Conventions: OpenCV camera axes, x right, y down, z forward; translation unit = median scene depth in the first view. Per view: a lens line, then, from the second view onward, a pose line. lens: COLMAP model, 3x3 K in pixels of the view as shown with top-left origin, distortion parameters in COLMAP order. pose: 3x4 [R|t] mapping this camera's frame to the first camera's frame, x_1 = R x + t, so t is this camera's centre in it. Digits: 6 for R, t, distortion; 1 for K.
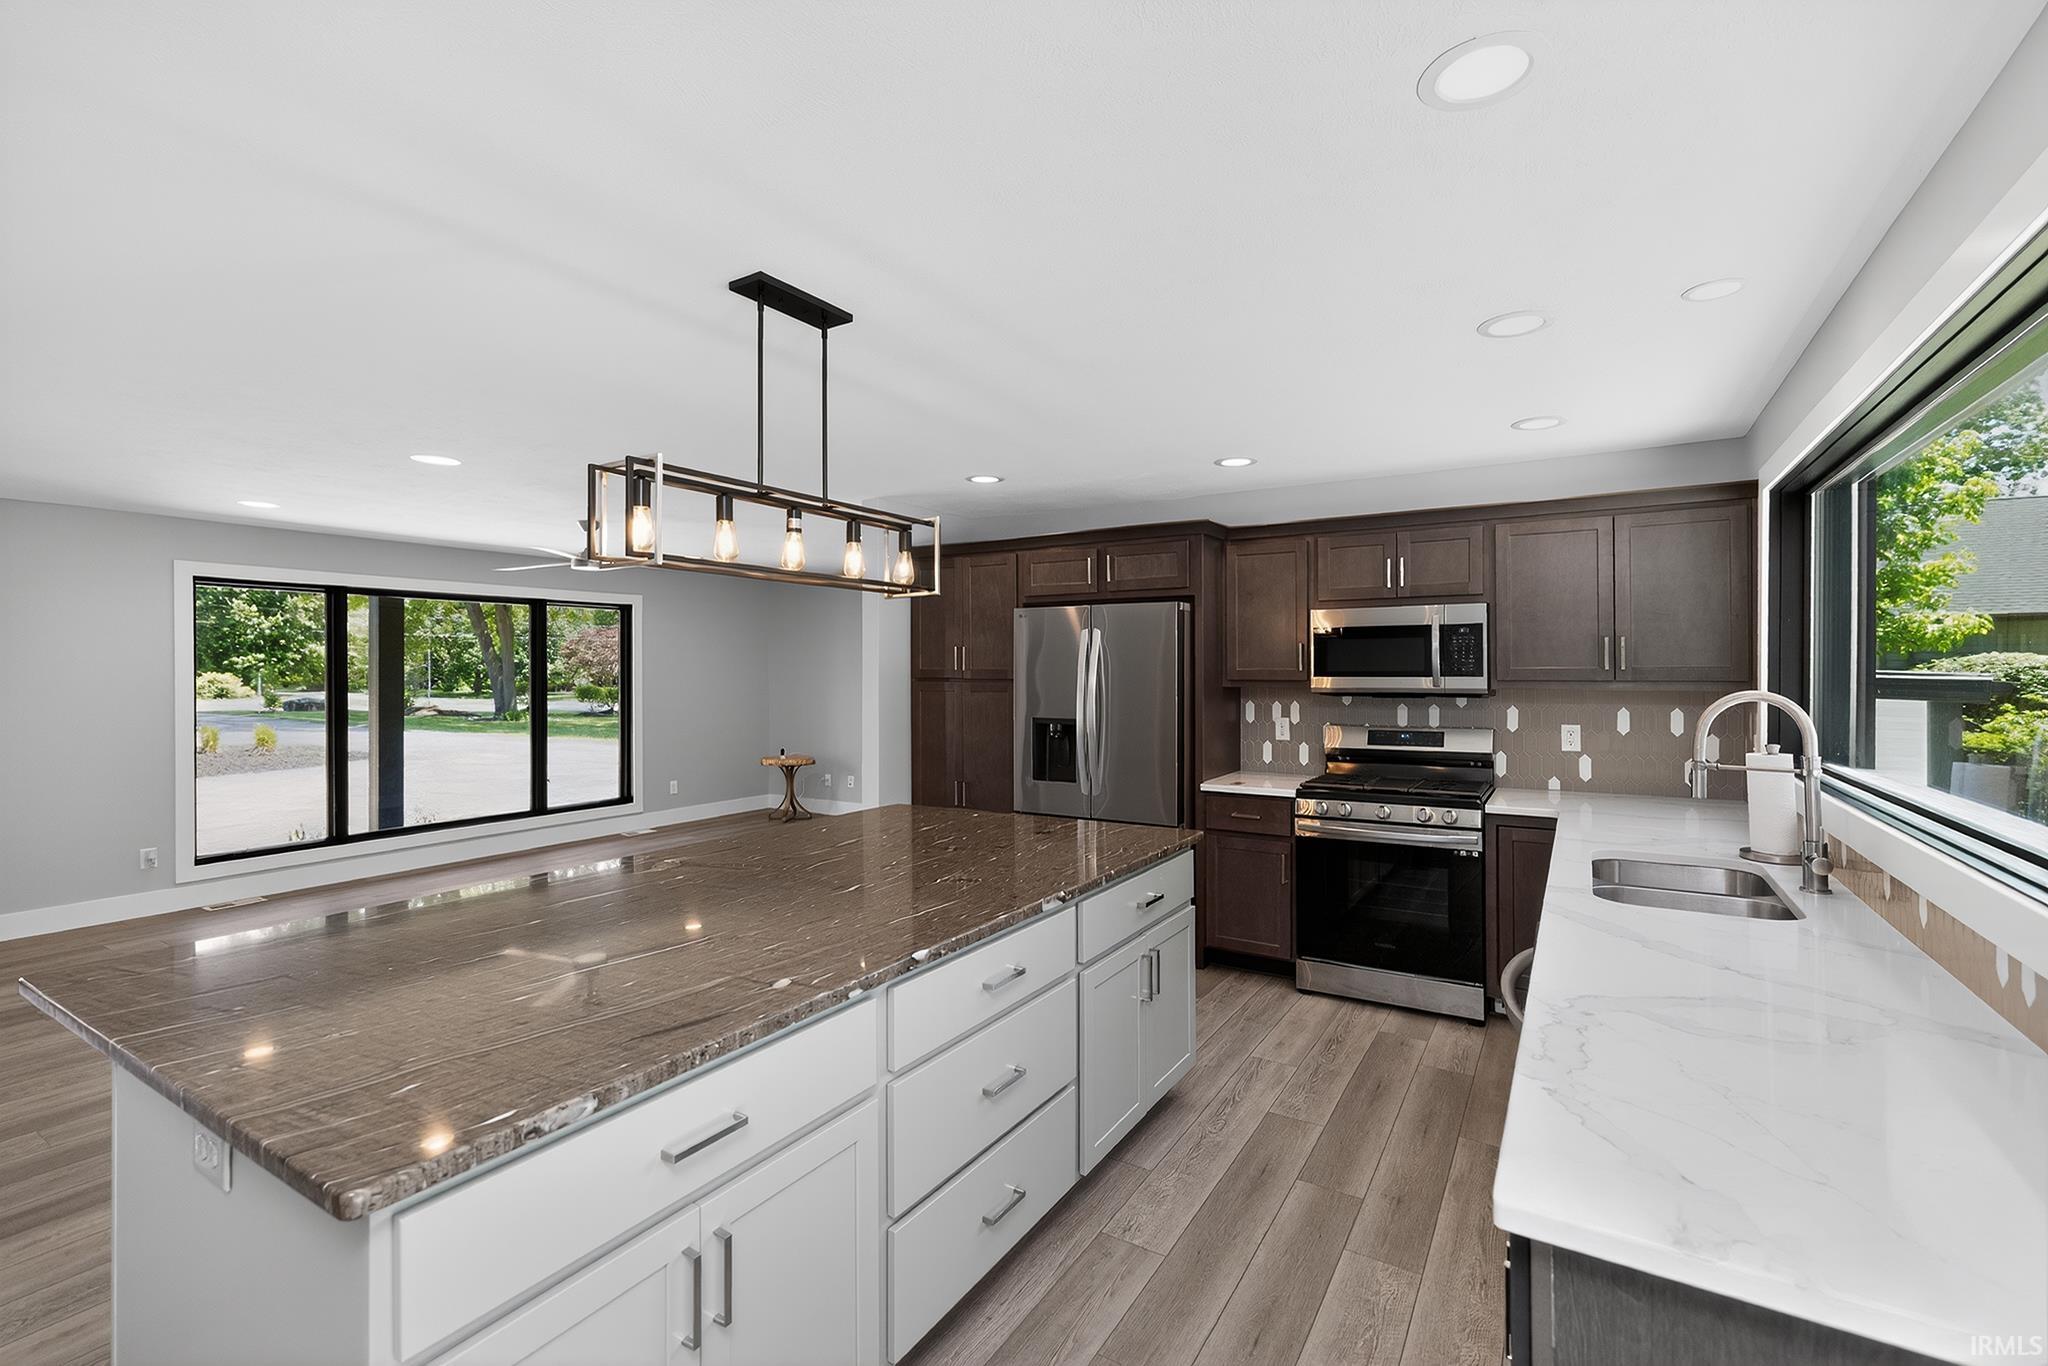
lens RADIAL K [[905.1, 0, 1011.0], [0, 905.1, 676.4], [0, 0, 1]] dist [0.003092, 0.000096]
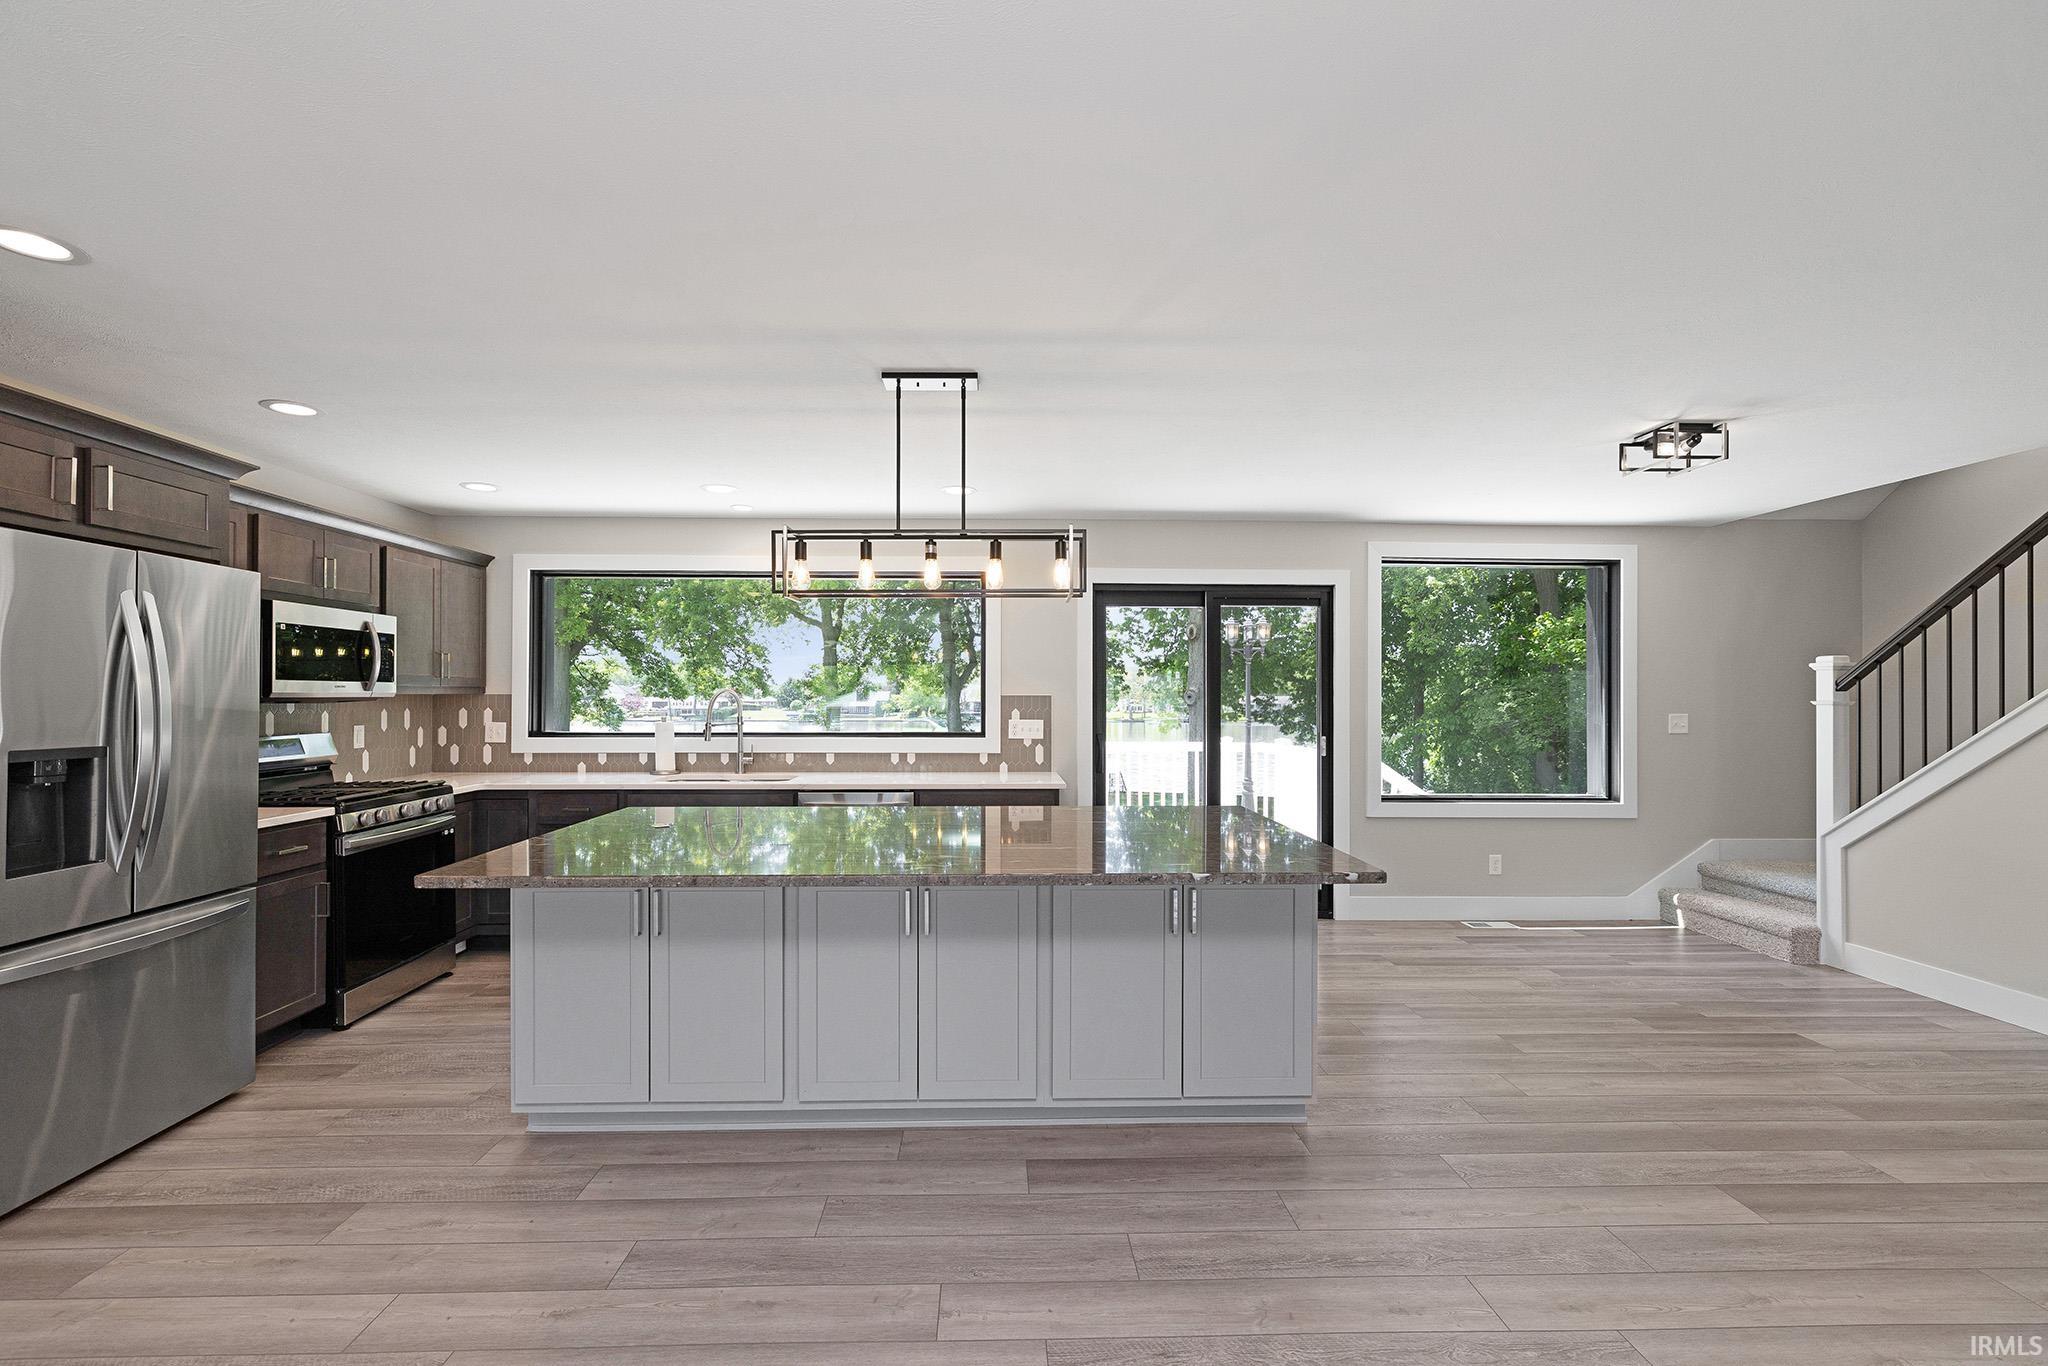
lens RADIAL K [[892.3, 0, 1010.7], [0, 892.3, 693.2], [0, 0, 1]] dist [0.000875, 0.001690]
pose [[-0.563078, 0.005770, 0.826384, -0.066393], [0.003114, 0.999983, -0.004860, 0.001710], [-0.826398, -0.000163, -0.563086, 0.080193]]
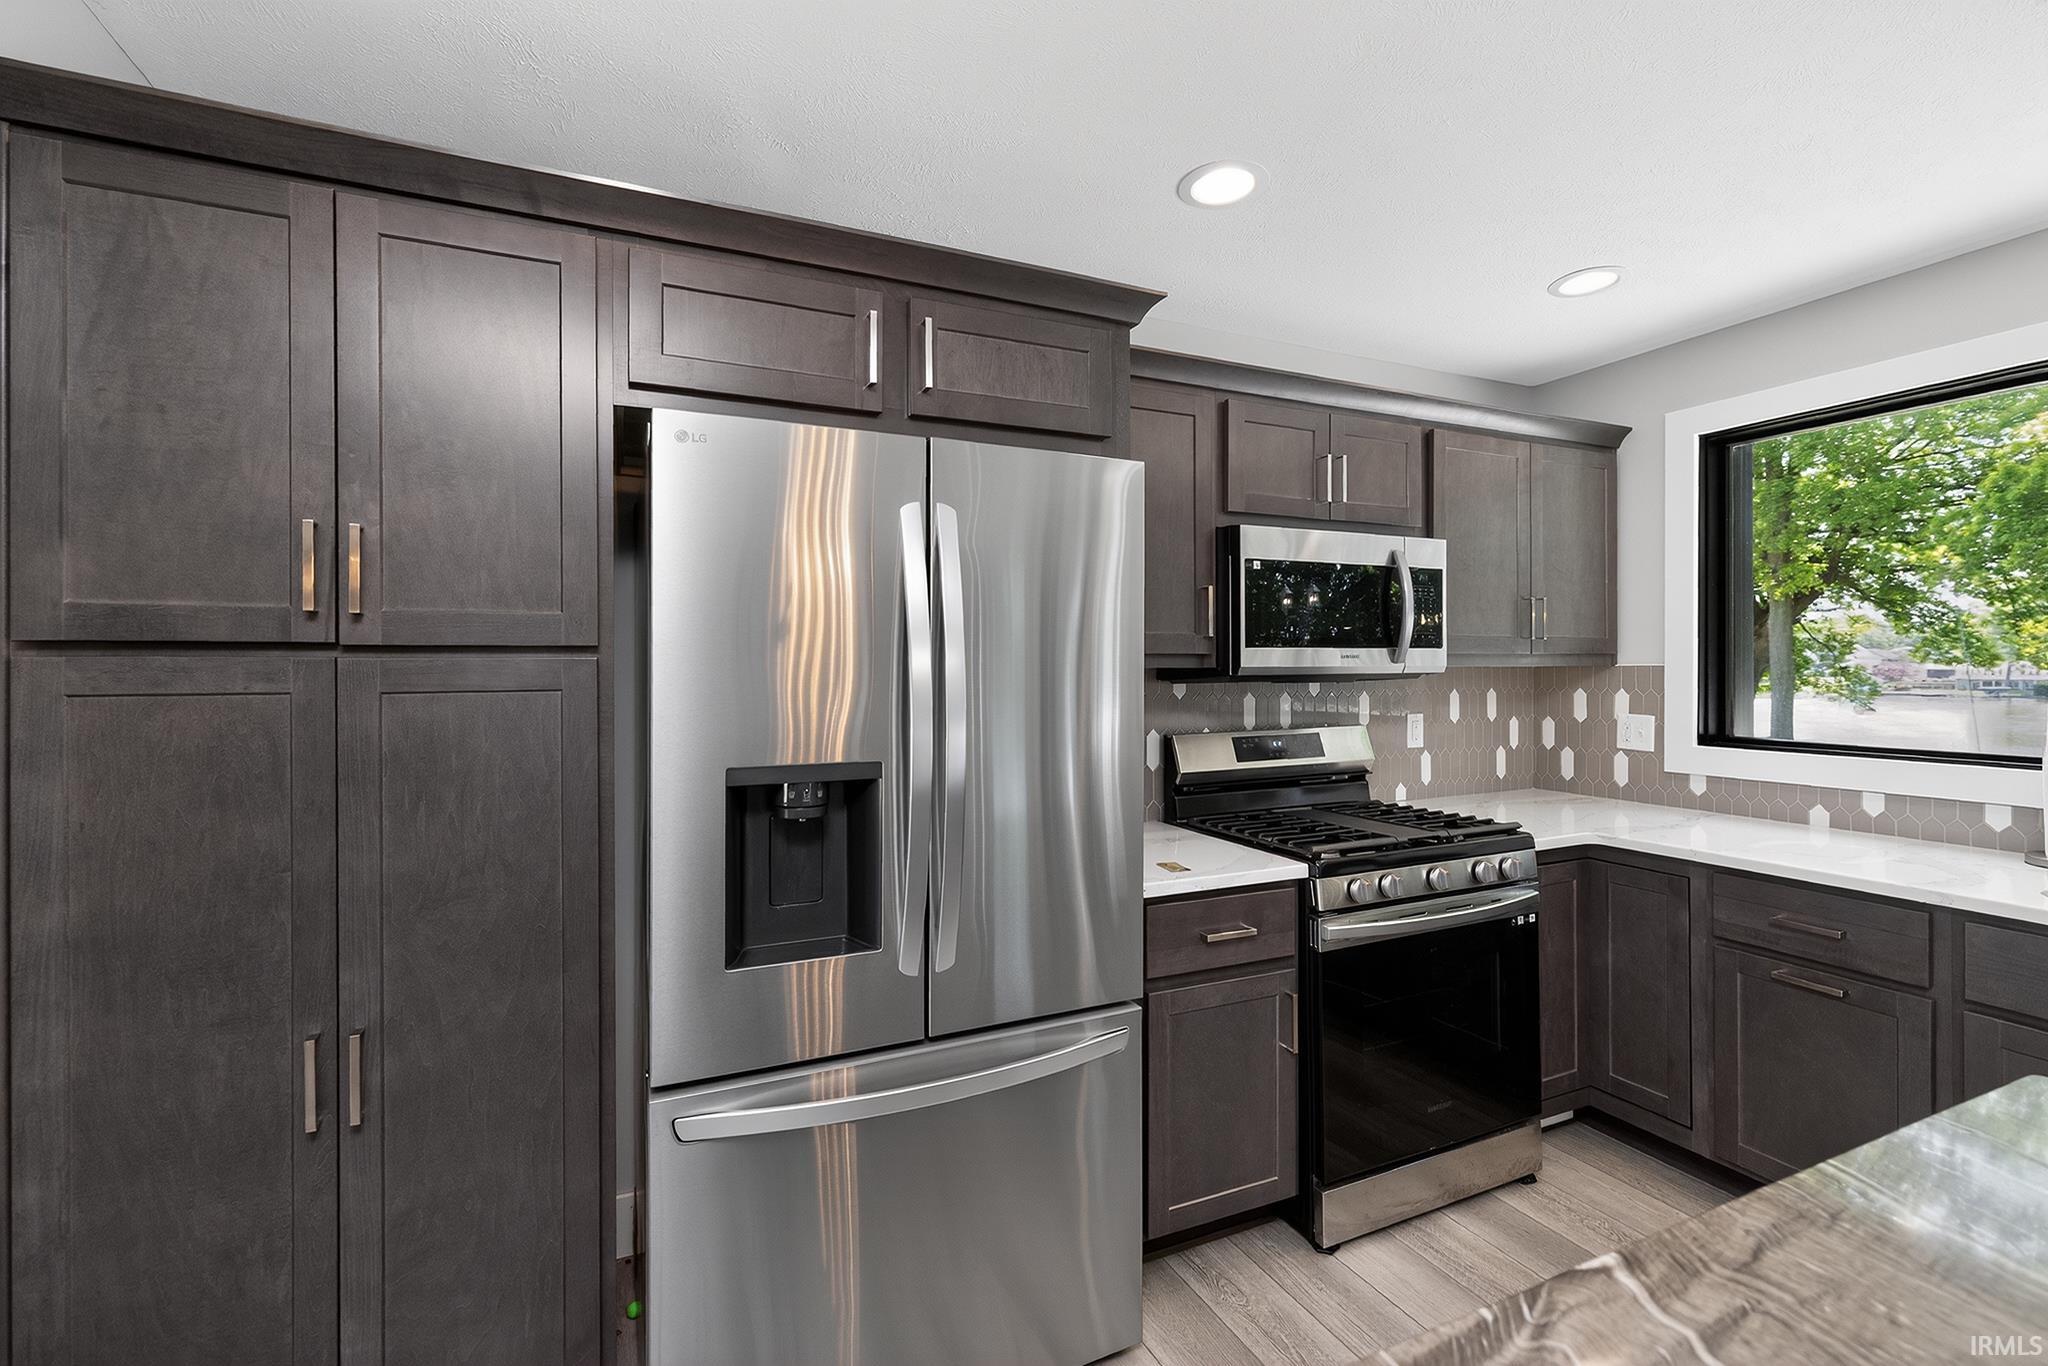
lens RADIAL K [[892.3, 0, 1018.2], [0, 892.3, 666.7], [0, 0, 1]] dist [0.000875, 0.001690]
pose [[0.544458, 0.000625, 0.838788, -0.017239], [0.005632, 0.999974, -0.004402, 0.001197], [-0.838769, 0.007121, 0.544441, 0.073010]]
